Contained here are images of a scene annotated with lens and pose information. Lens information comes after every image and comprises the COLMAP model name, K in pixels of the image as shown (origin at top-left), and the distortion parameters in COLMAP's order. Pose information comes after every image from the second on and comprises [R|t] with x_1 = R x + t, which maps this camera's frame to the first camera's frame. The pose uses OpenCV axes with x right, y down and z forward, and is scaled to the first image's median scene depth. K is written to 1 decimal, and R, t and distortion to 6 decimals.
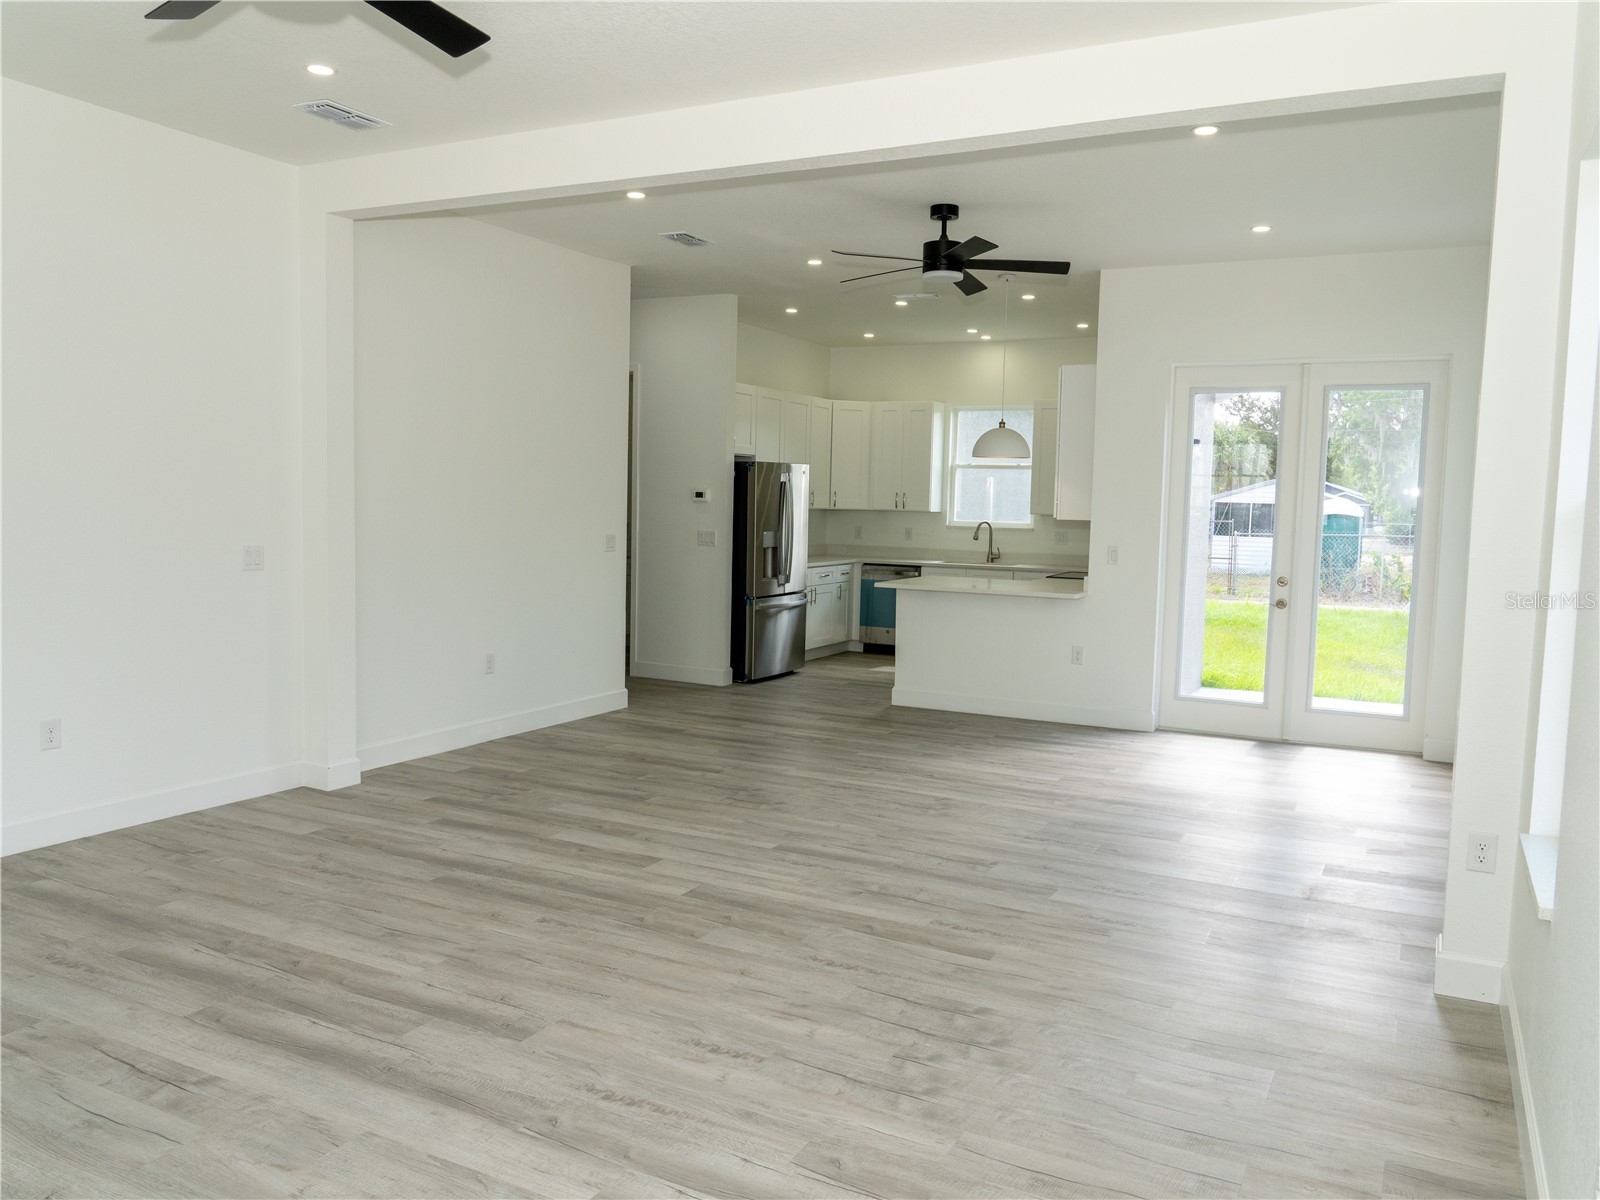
lens RADIAL K [[1205.3, 0, 817.0], [0, 1205.3, 600.7], [0, 0, 1]] dist [-0.019377, 0.002041]
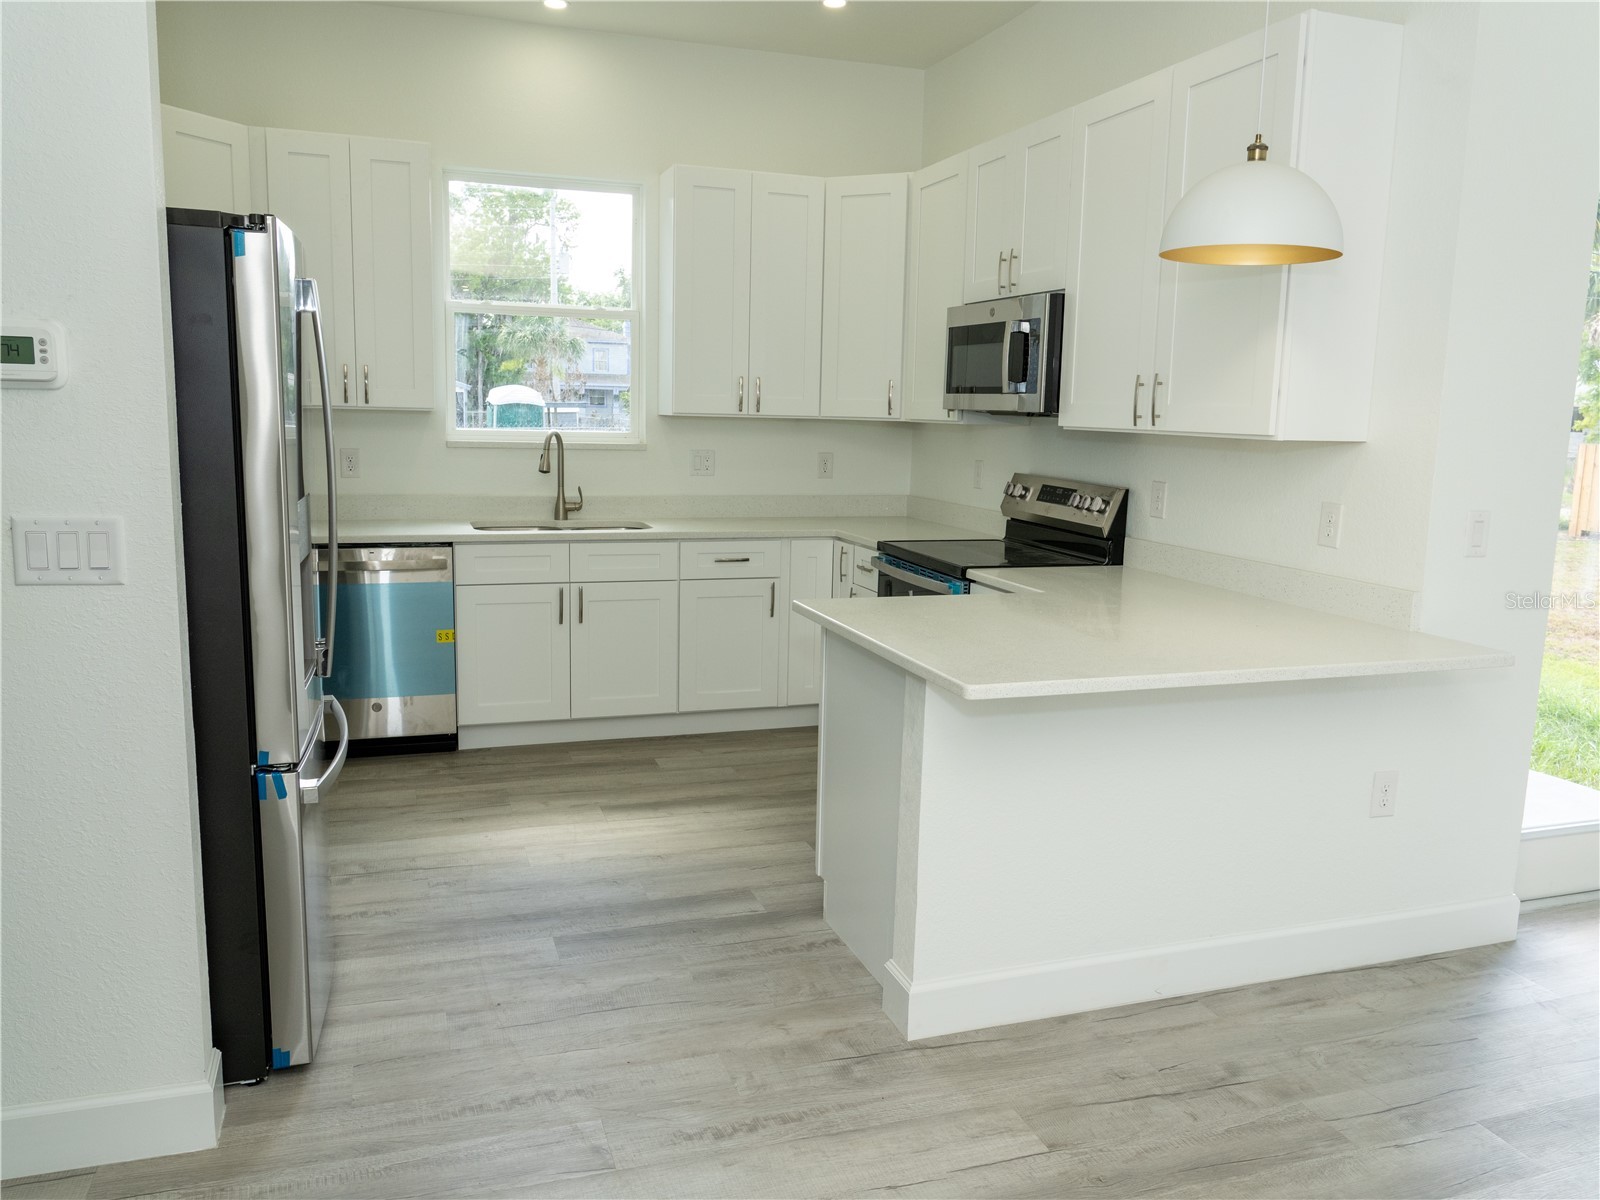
lens RADIAL K [[1205.3, 0, 809.2], [0, 1205.3, 604.3], [0, 0, 1]] dist [-0.019377, 0.002041]
pose [[0.693494, -0.121220, 0.710191, -0.289948], [0.051946, 0.991591, 0.118527, -0.115362], [-0.718587, -0.045307, 0.693960, 1.414937]]
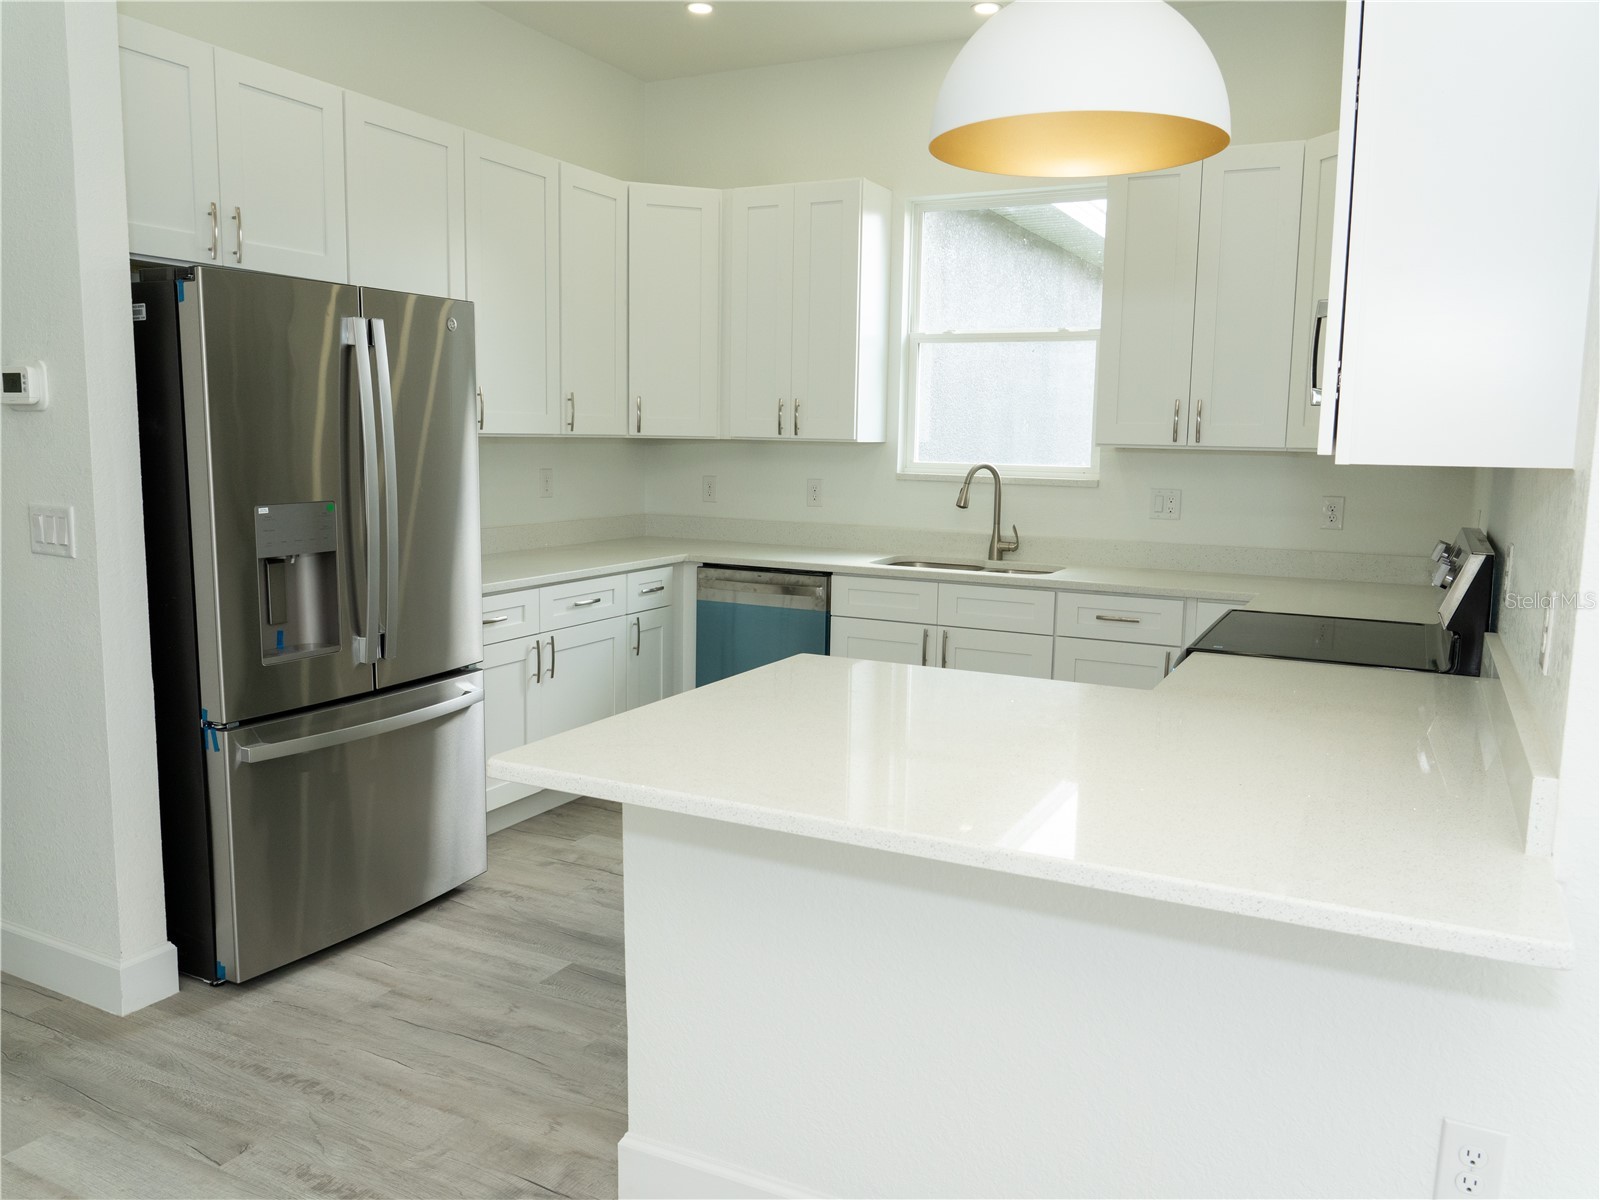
lens RADIAL K [[1205.3, 0, 815.6], [0, 1205.3, 606.4], [0, 0, 1]] dist [-0.019377, 0.002041]
pose [[0.999975, -0.005762, 0.004148, 0.180338], [0.005523, 0.998443, 0.055505, -0.091776], [-0.004461, -0.055480, 0.998450, 1.327361]]
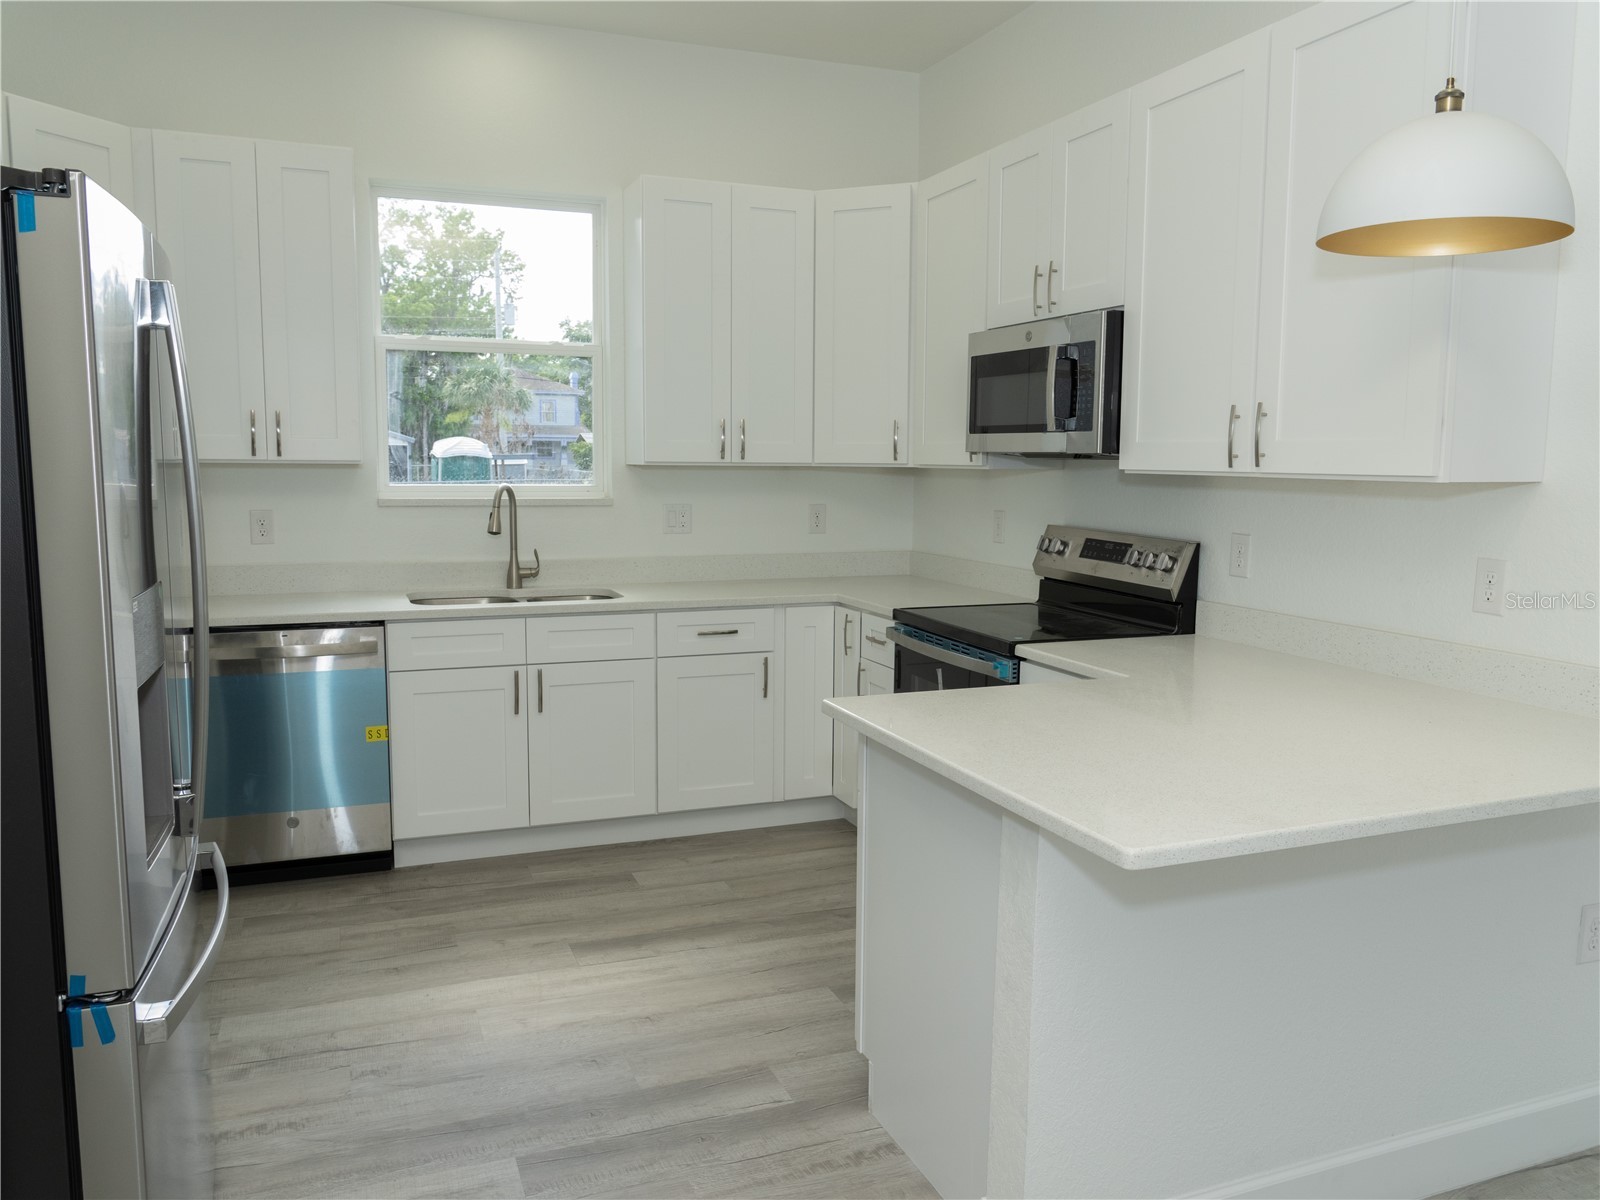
lens RADIAL K [[1205.3, 0, 809.3], [0, 1205.3, 603.0], [0, 0, 1]] dist [-0.019377, 0.002041]
pose [[0.661854, -0.106838, 0.741980, -0.204580], [0.069685, 0.994275, 0.081006, -0.121938], [-0.746387, -0.001909, 0.665510, 1.544593]]
